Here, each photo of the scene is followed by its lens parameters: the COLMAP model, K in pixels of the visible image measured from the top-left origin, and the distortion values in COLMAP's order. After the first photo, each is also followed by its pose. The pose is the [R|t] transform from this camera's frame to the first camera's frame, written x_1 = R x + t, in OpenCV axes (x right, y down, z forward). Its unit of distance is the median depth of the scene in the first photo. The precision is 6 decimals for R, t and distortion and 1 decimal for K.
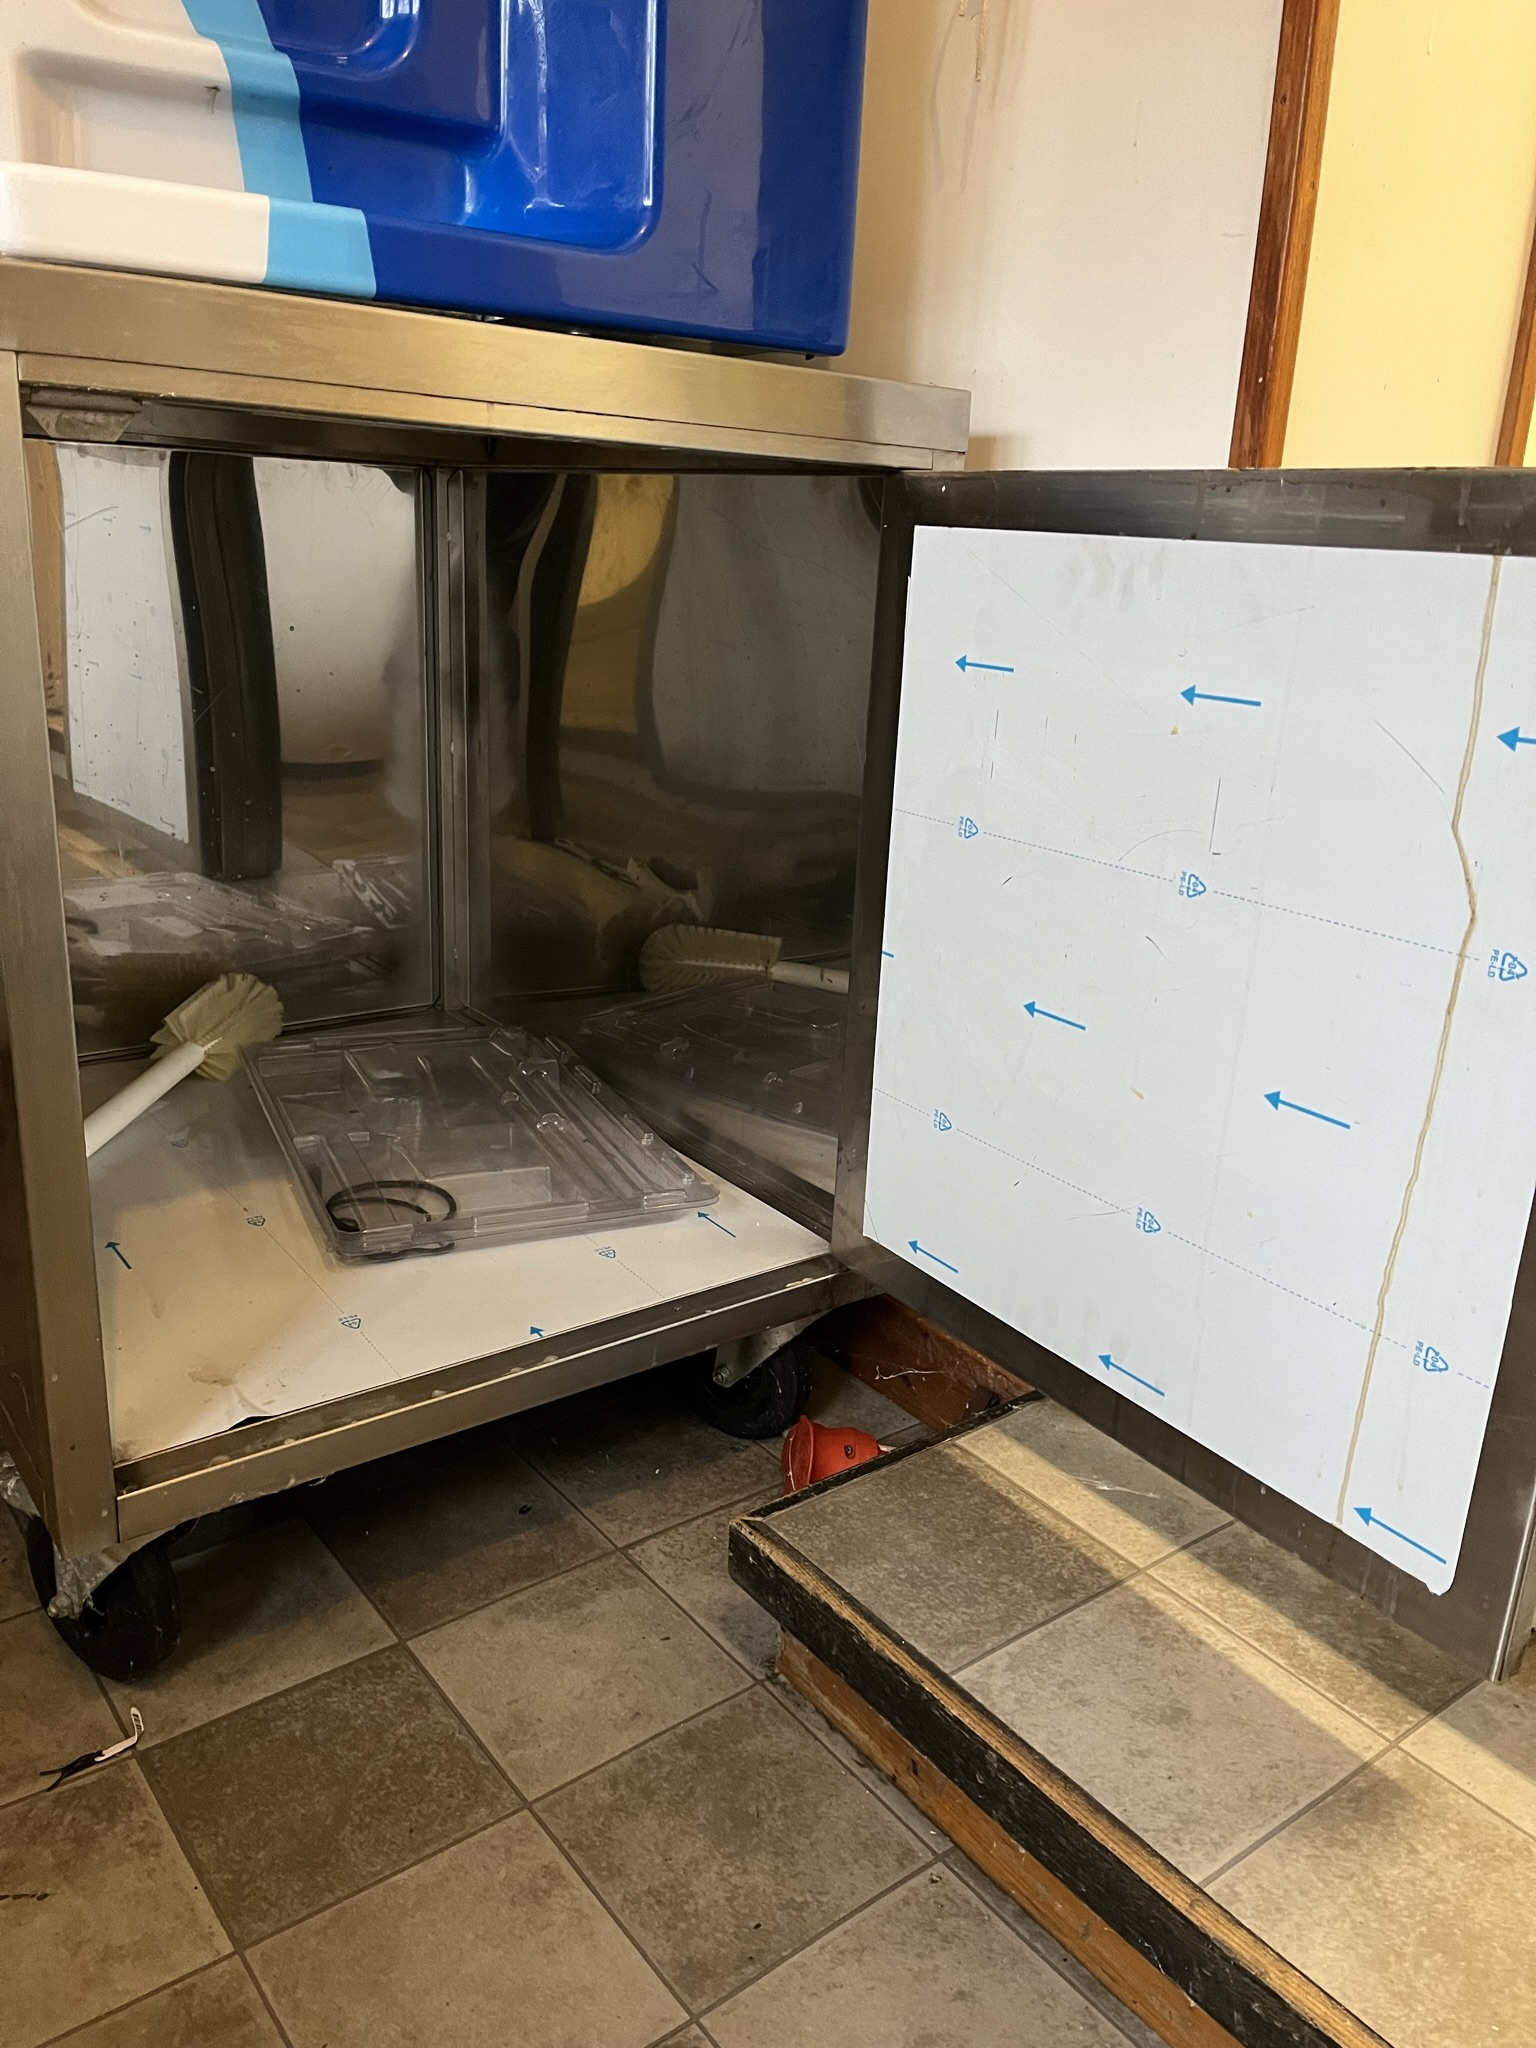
lens RADIAL K [[1563.3, 0, 785.9], [0, 1563.3, 1041.6], [0, 0, 1]] dist [0.048383, -0.084828]
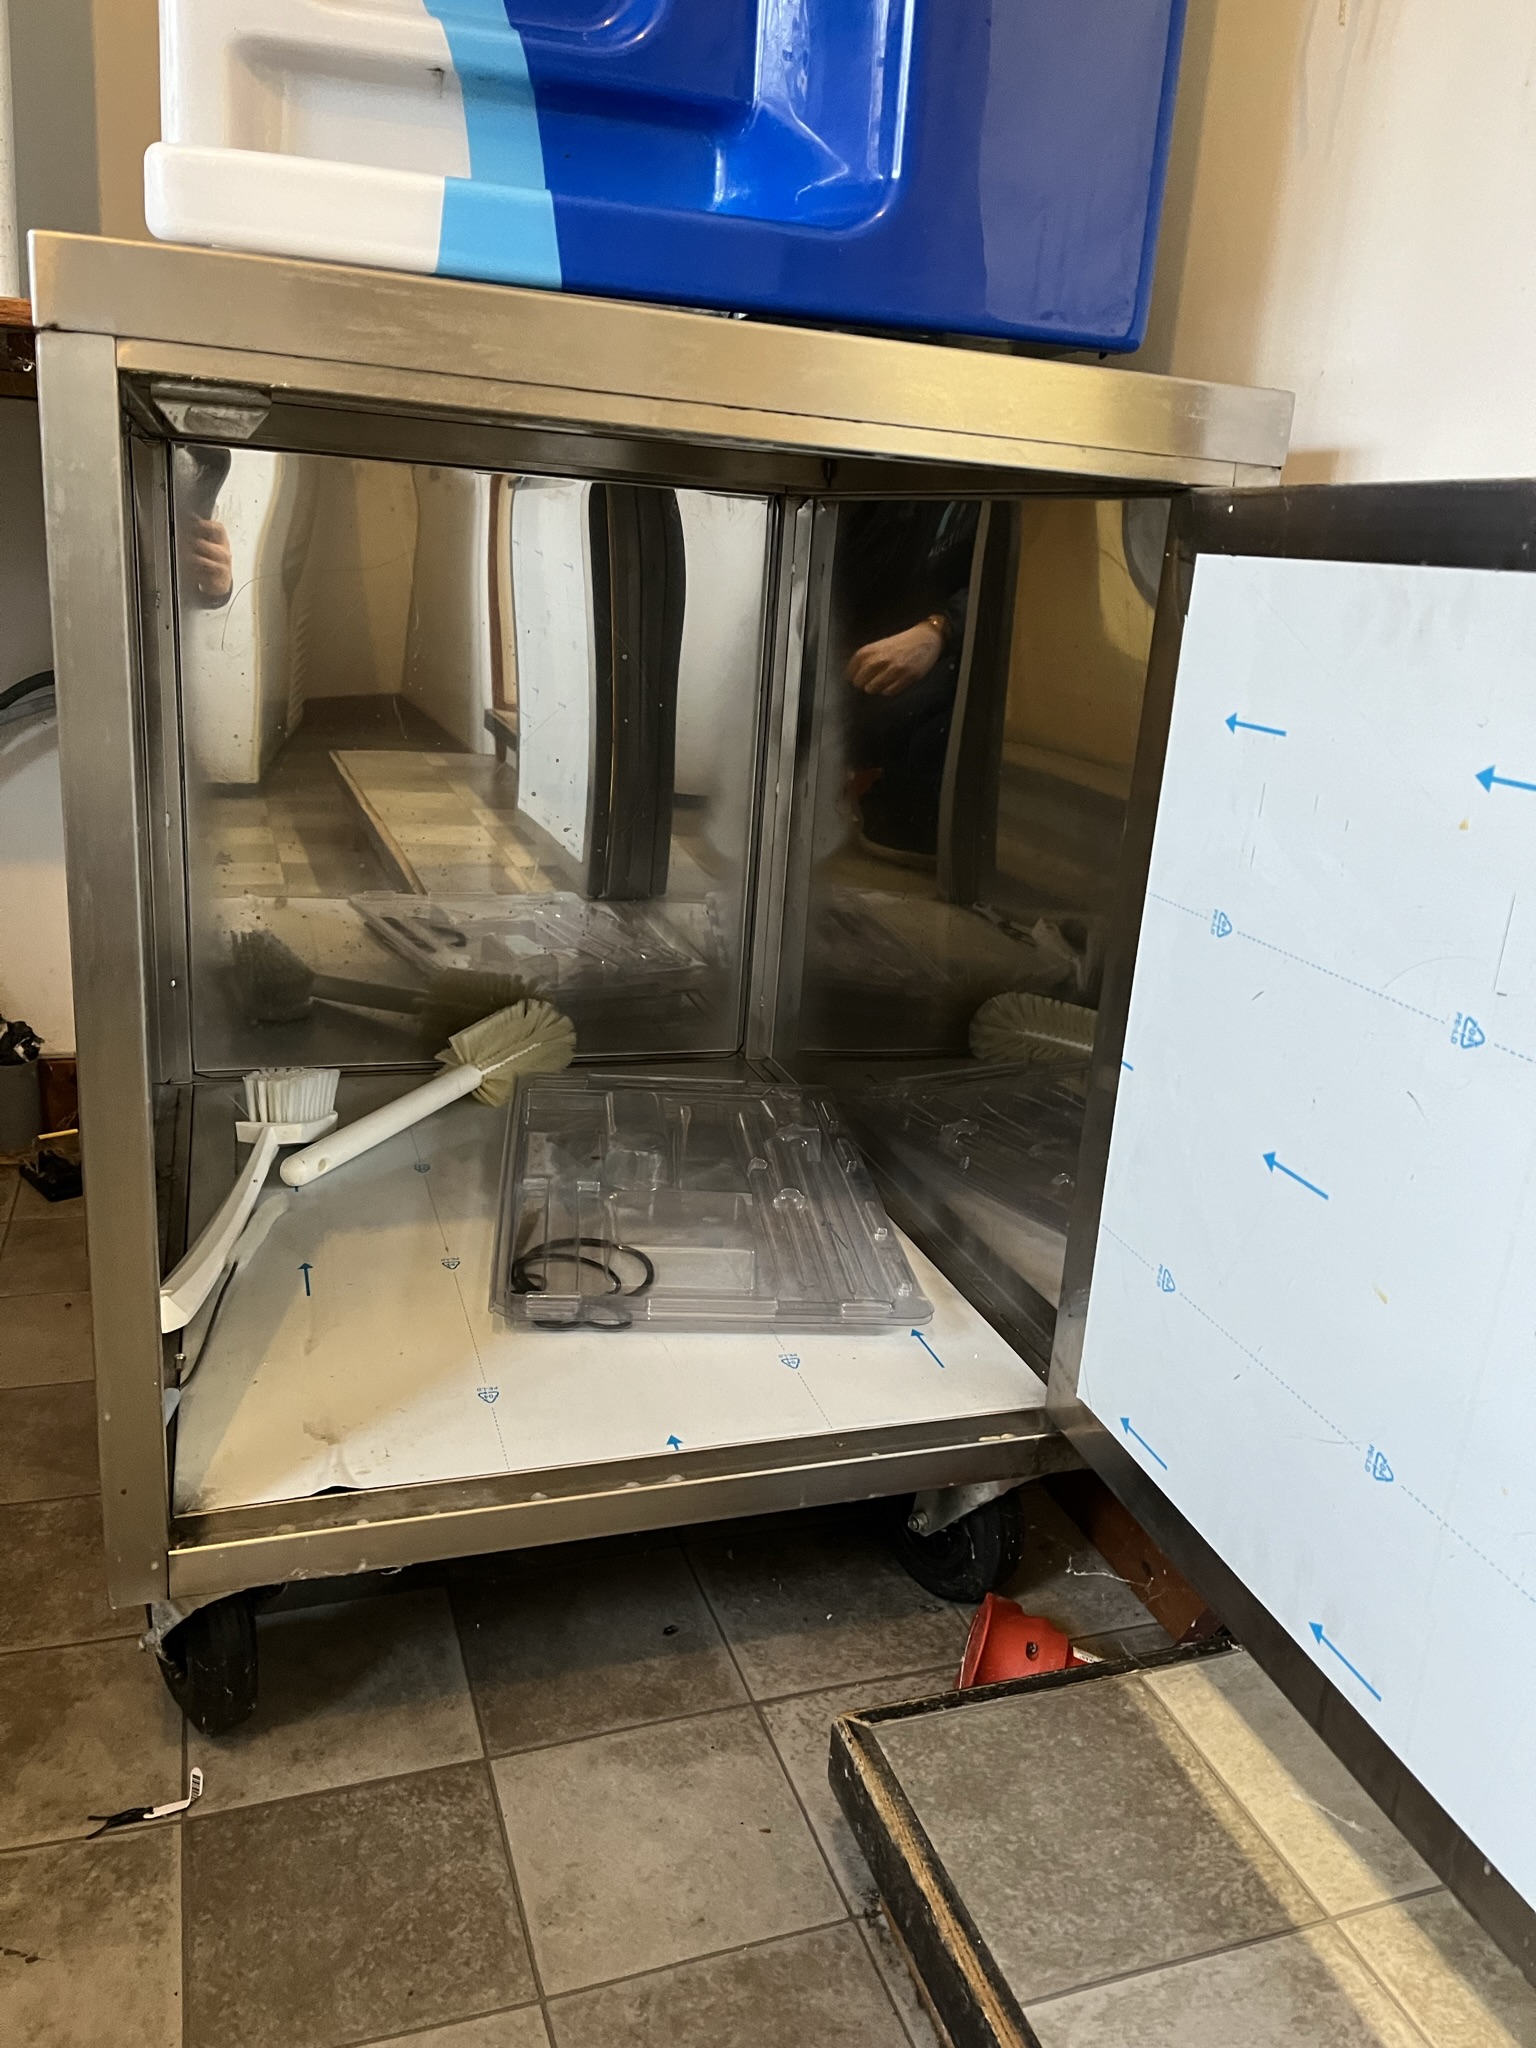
lens RADIAL K [[1563.3, 0, 784.2], [0, 1563.3, 1021.9], [0, 0, 1]] dist [0.048383, -0.084828]
pose [[0.948913, 0.108857, -0.296165, 0.146915], [-0.120573, 0.992471, -0.021529, -0.042437], [0.291592, 0.056139, 0.954894, 0.168440]]
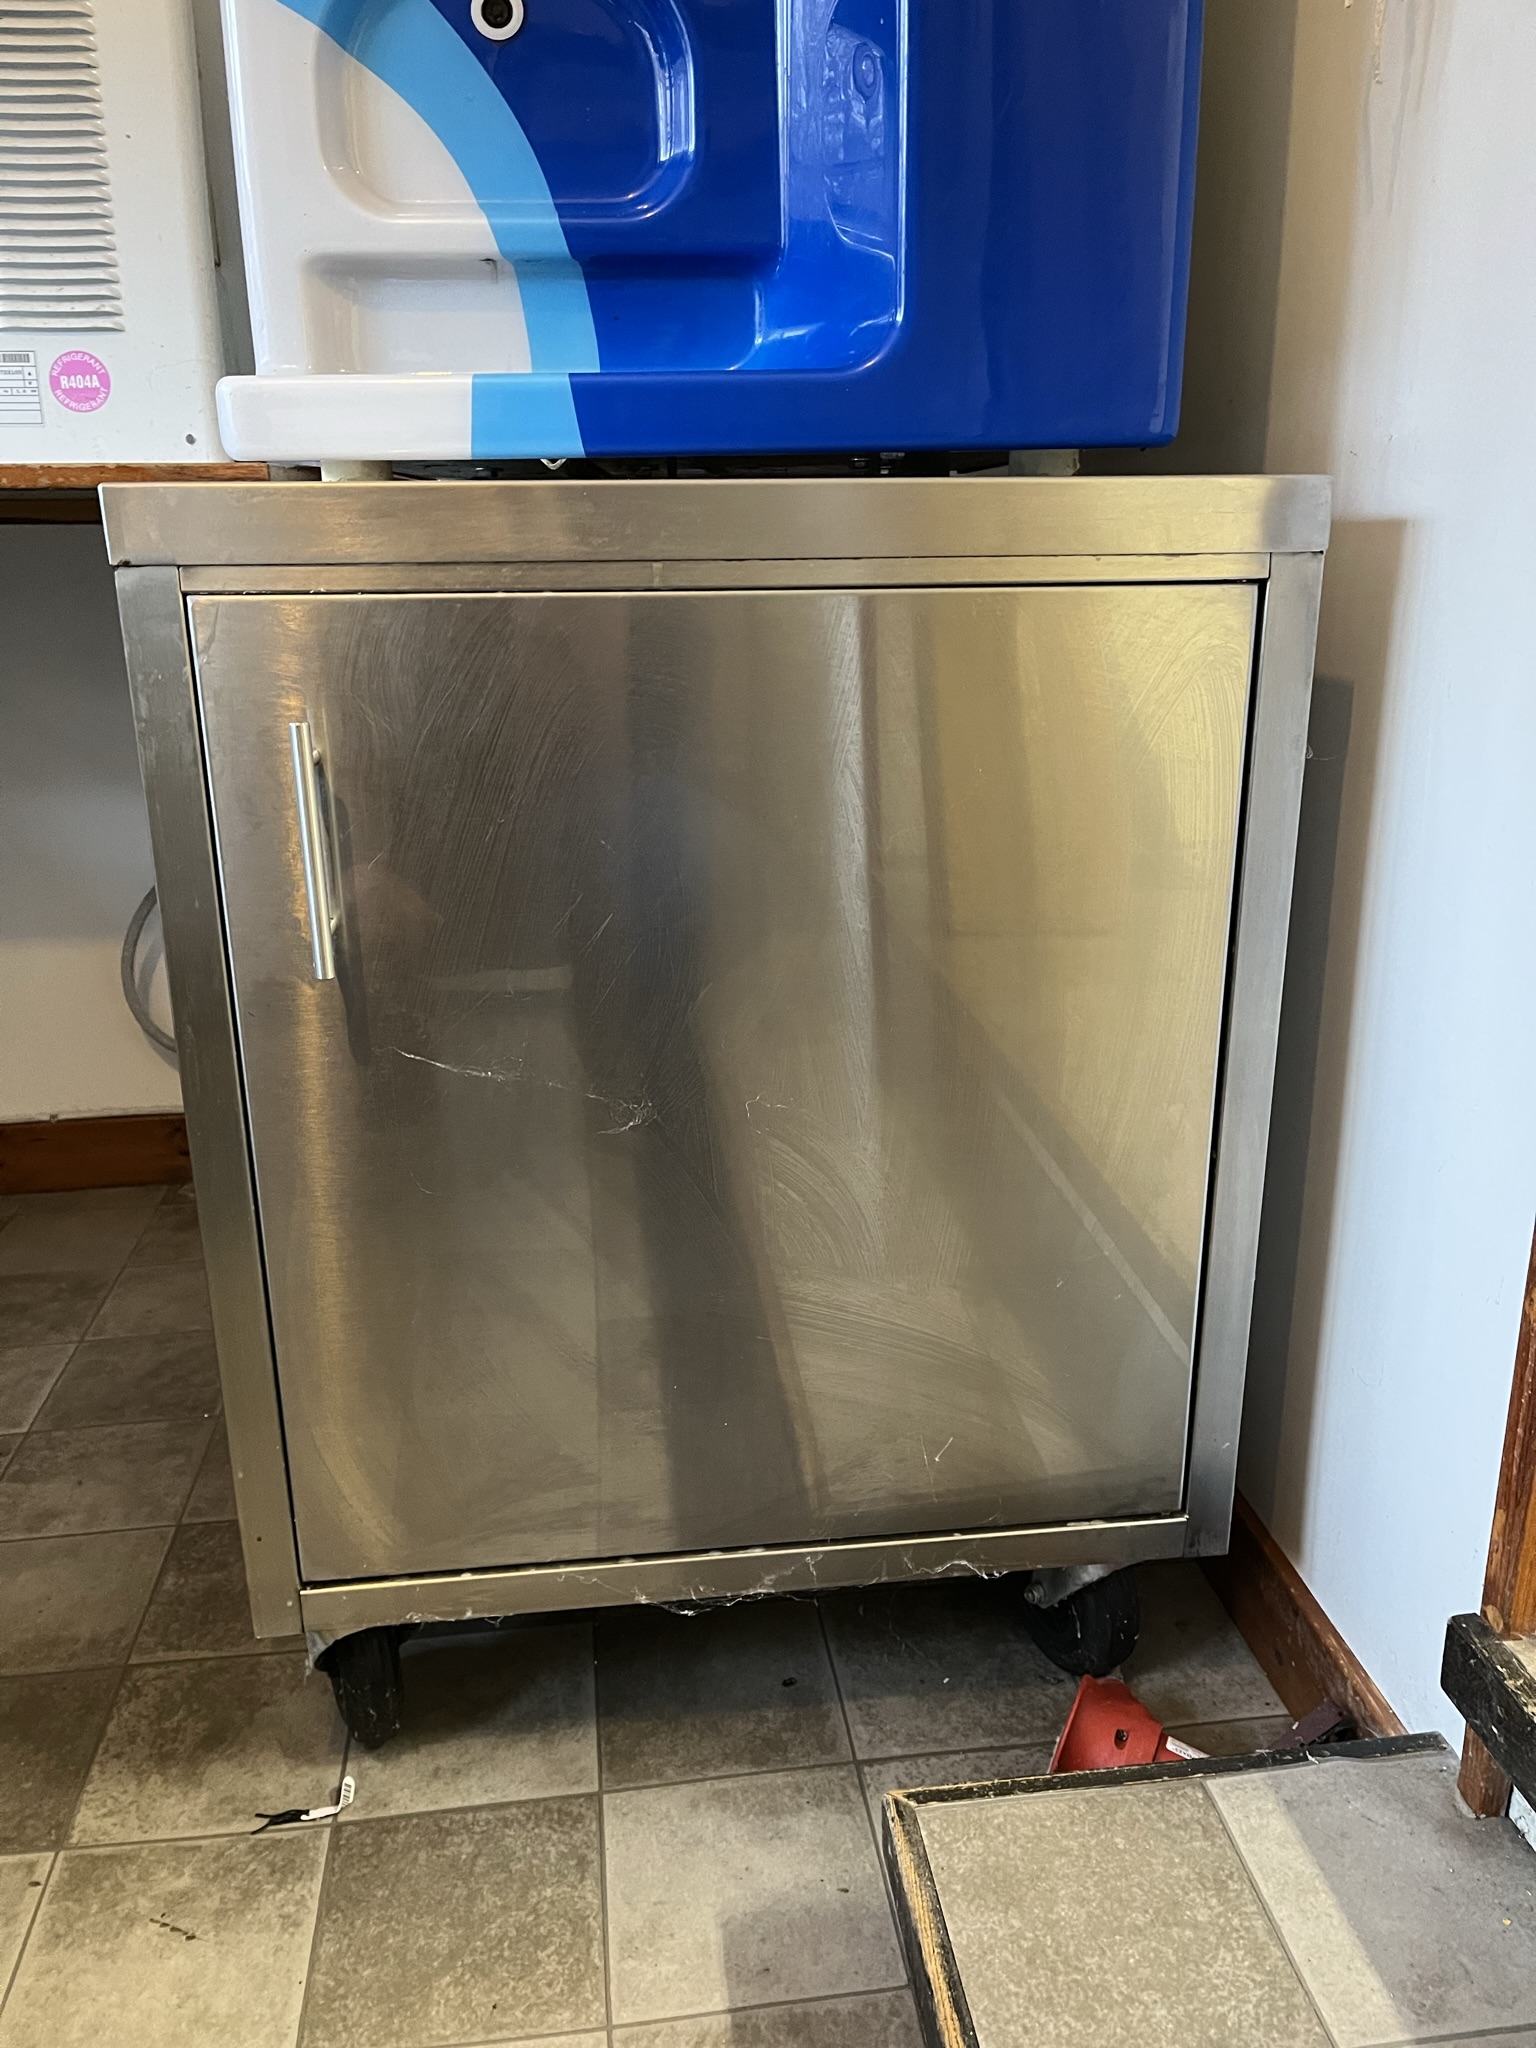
lens RADIAL K [[1563.3, 0, 749.1], [0, 1563.3, 1032.1], [0, 0, 1]] dist [0.048383, -0.084828]
pose [[0.854804, 0.099489, -0.509325, 0.302544], [-0.104860, 0.994320, 0.018238, -0.124364], [0.508247, 0.037818, 0.860381, 0.191301]]
